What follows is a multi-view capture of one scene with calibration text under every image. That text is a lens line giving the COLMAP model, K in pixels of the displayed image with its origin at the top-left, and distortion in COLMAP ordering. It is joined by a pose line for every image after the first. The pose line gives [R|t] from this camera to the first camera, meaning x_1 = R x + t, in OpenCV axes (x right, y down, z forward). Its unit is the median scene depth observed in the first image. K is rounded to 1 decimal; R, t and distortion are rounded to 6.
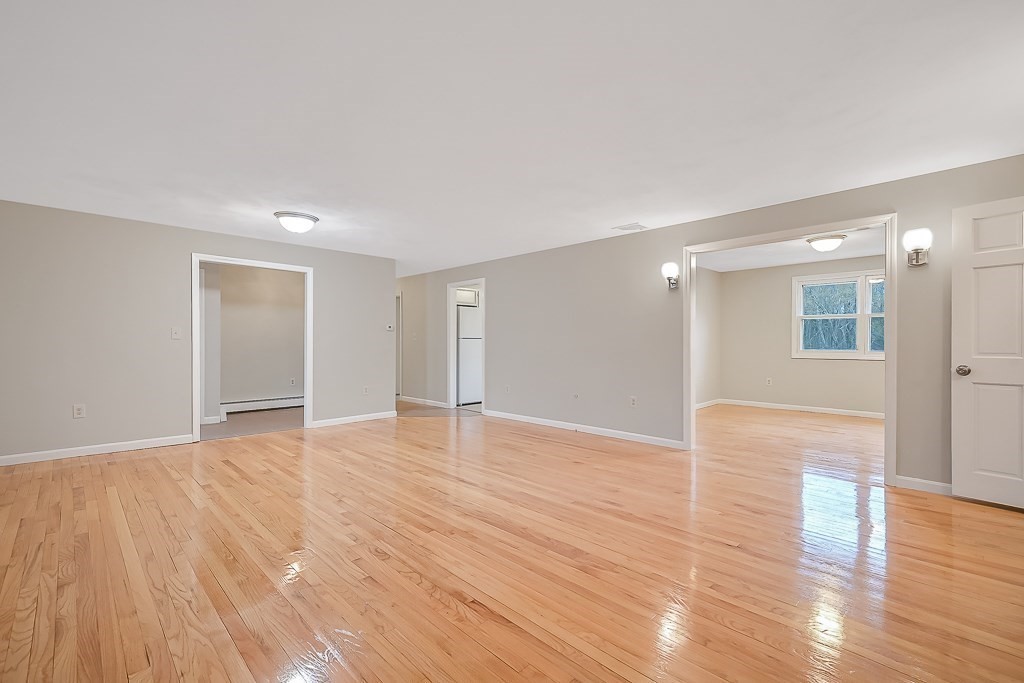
lens RADIAL K [[448.6, 0, 511.0], [0, 448.6, 343.6], [0, 0, 1]] dist [0.003225, 0.000012]
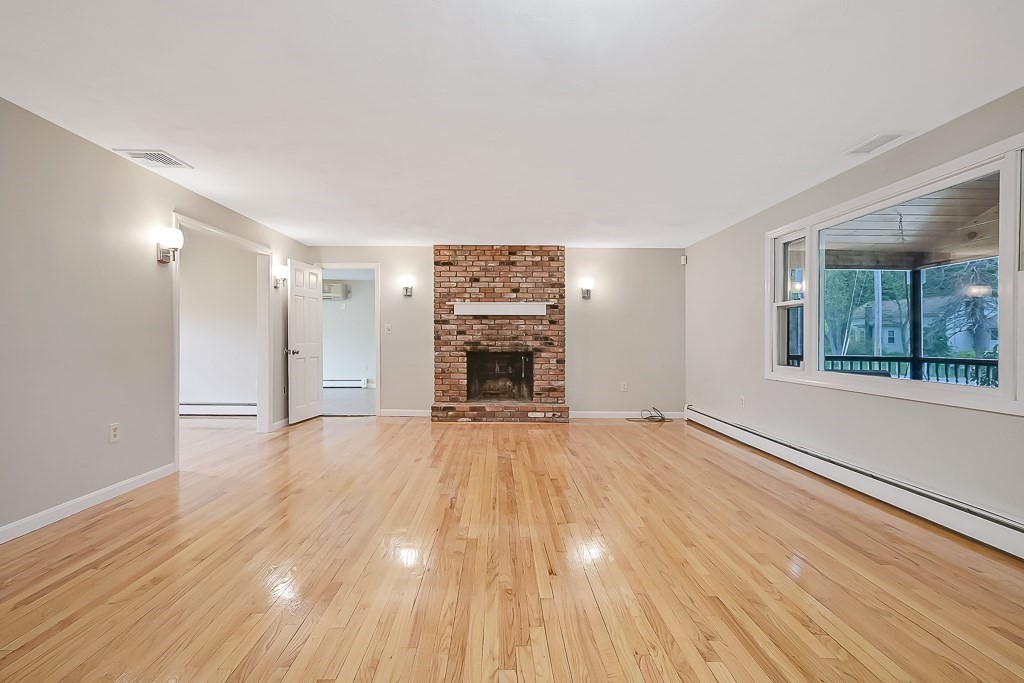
lens RADIAL K [[448.6, 0, 512.2], [0, 448.6, 346.2], [0, 0, 1]] dist [0.003225, 0.000012]
pose [[-0.728676, -0.013285, 0.684729, -0.850192], [-0.006085, 0.999898, 0.012925, 0.007256], [-0.684831, 0.005252, -0.728683, 1.750039]]
